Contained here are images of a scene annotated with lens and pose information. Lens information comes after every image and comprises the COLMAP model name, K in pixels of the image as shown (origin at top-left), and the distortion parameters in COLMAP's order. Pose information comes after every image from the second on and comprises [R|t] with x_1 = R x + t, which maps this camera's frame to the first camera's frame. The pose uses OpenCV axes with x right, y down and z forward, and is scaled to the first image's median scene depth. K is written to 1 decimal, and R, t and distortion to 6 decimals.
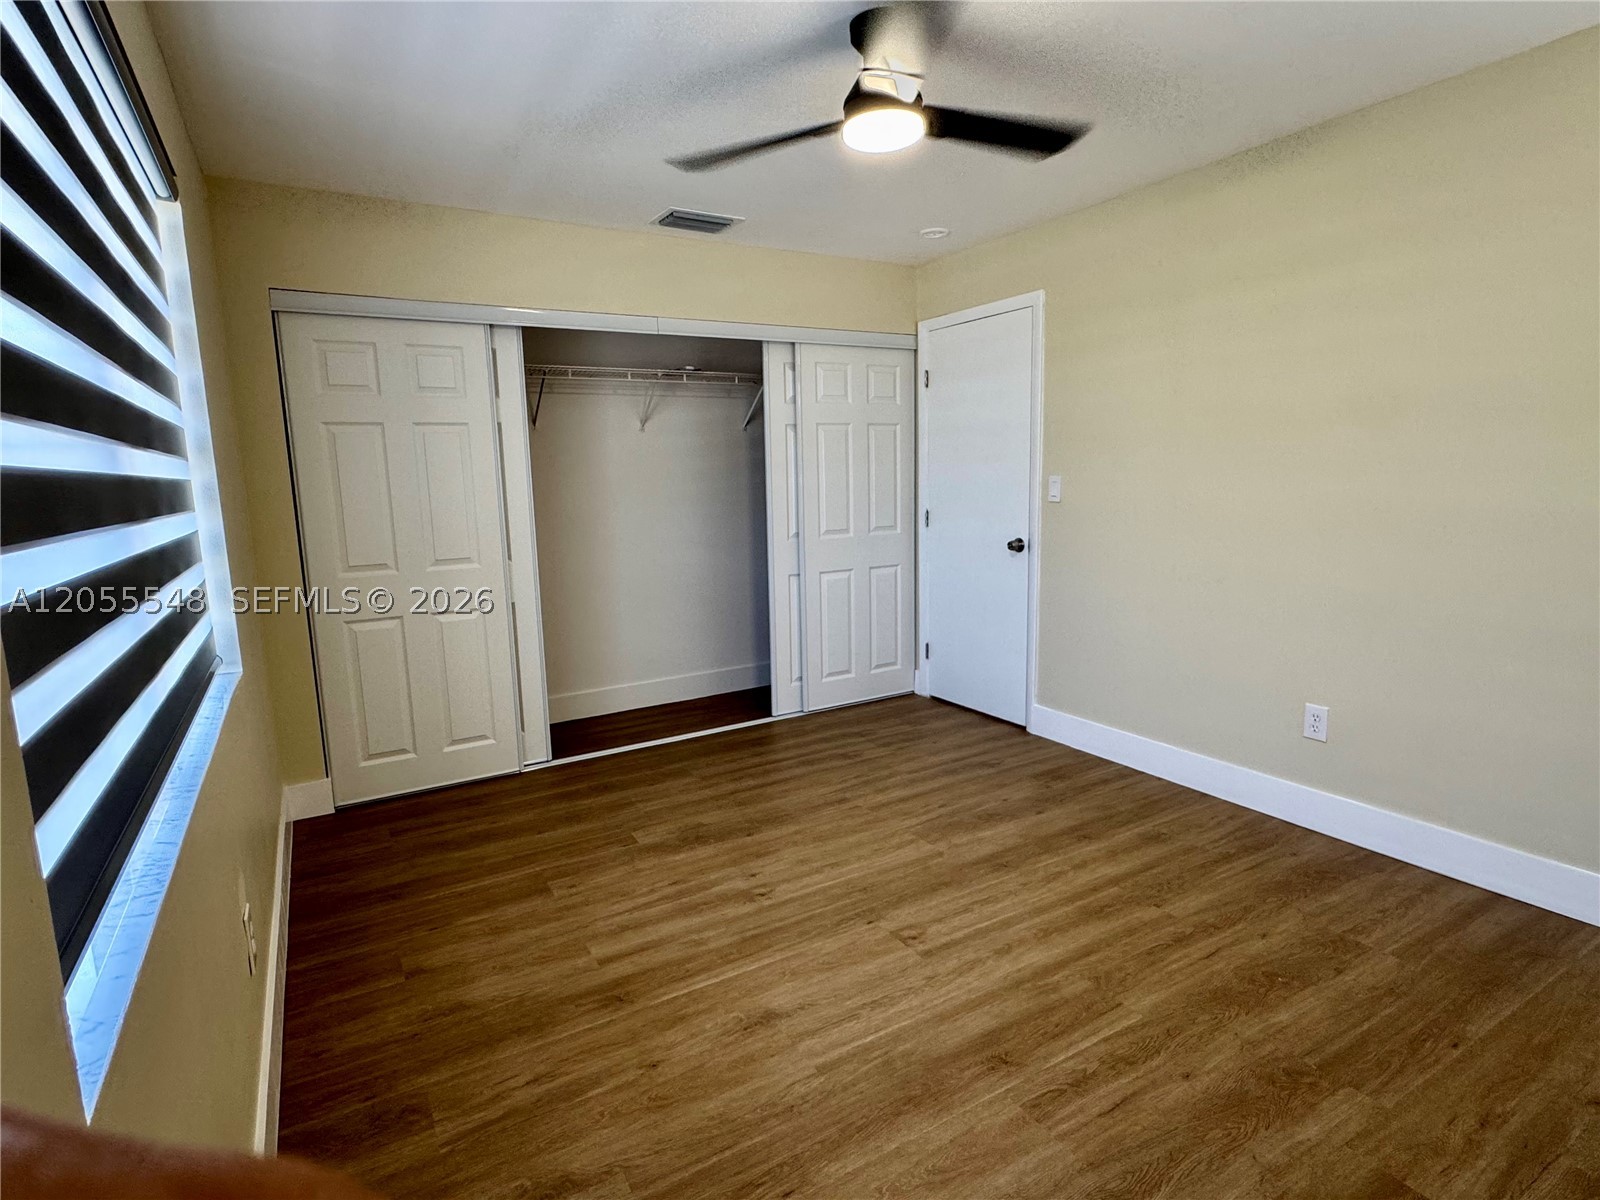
lens RADIAL K [[825.6, 0, 803.8], [0, 825.6, 596.2], [0, 0, 1]] dist [-0.004019, -0.001371]
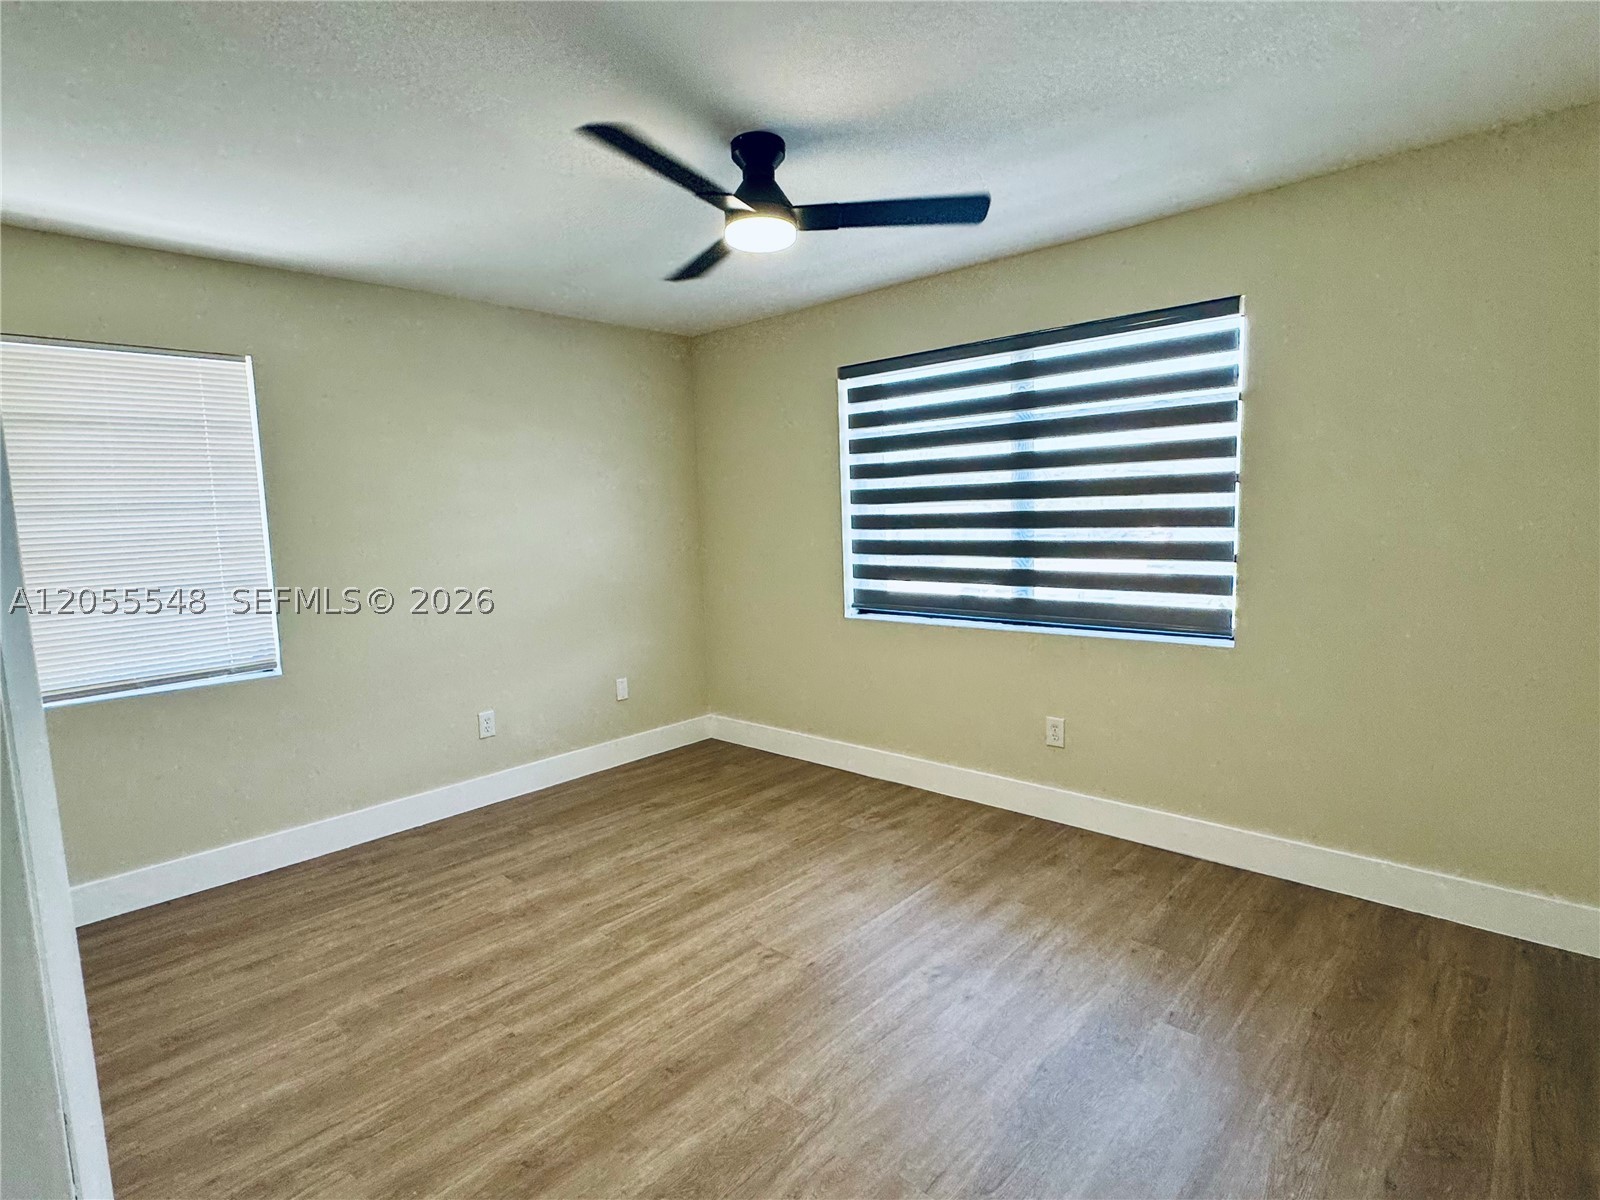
lens RADIAL K [[825.6, 0, 811.0], [0, 825.6, 601.8], [0, 0, 1]] dist [-0.004019, -0.001371]
pose [[-0.952538, 0.093426, -0.289731, 0.287541], [0.016537, 0.966218, 0.257194, -0.264943], [0.303972, 0.240196, -0.921904, 1.565036]]
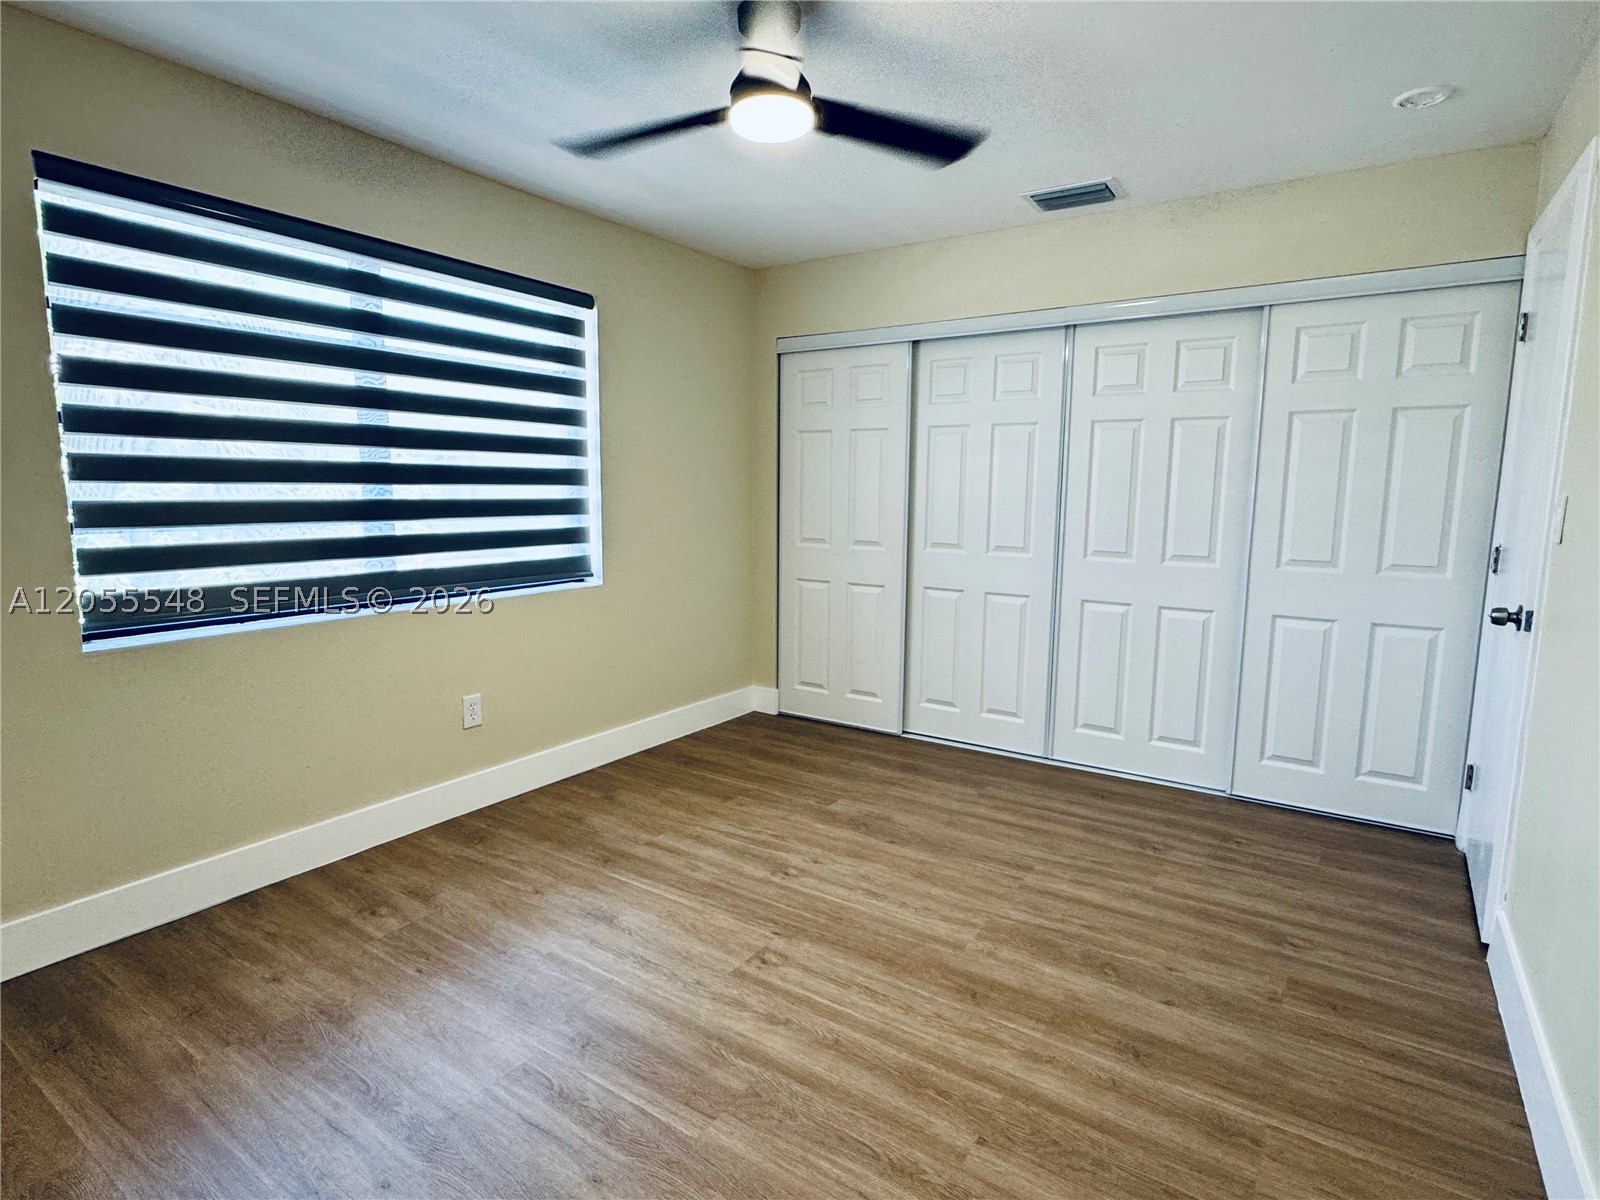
lens RADIAL K [[825.6, 0, 801.3], [0, 825.6, 601.1], [0, 0, 1]] dist [-0.004019, -0.001371]
pose [[0.439906, 0.155749, -0.884435, 0.758574], [-0.152342, 0.983514, 0.097424, -0.077548], [0.885028, 0.091880, 0.456381, 0.460493]]
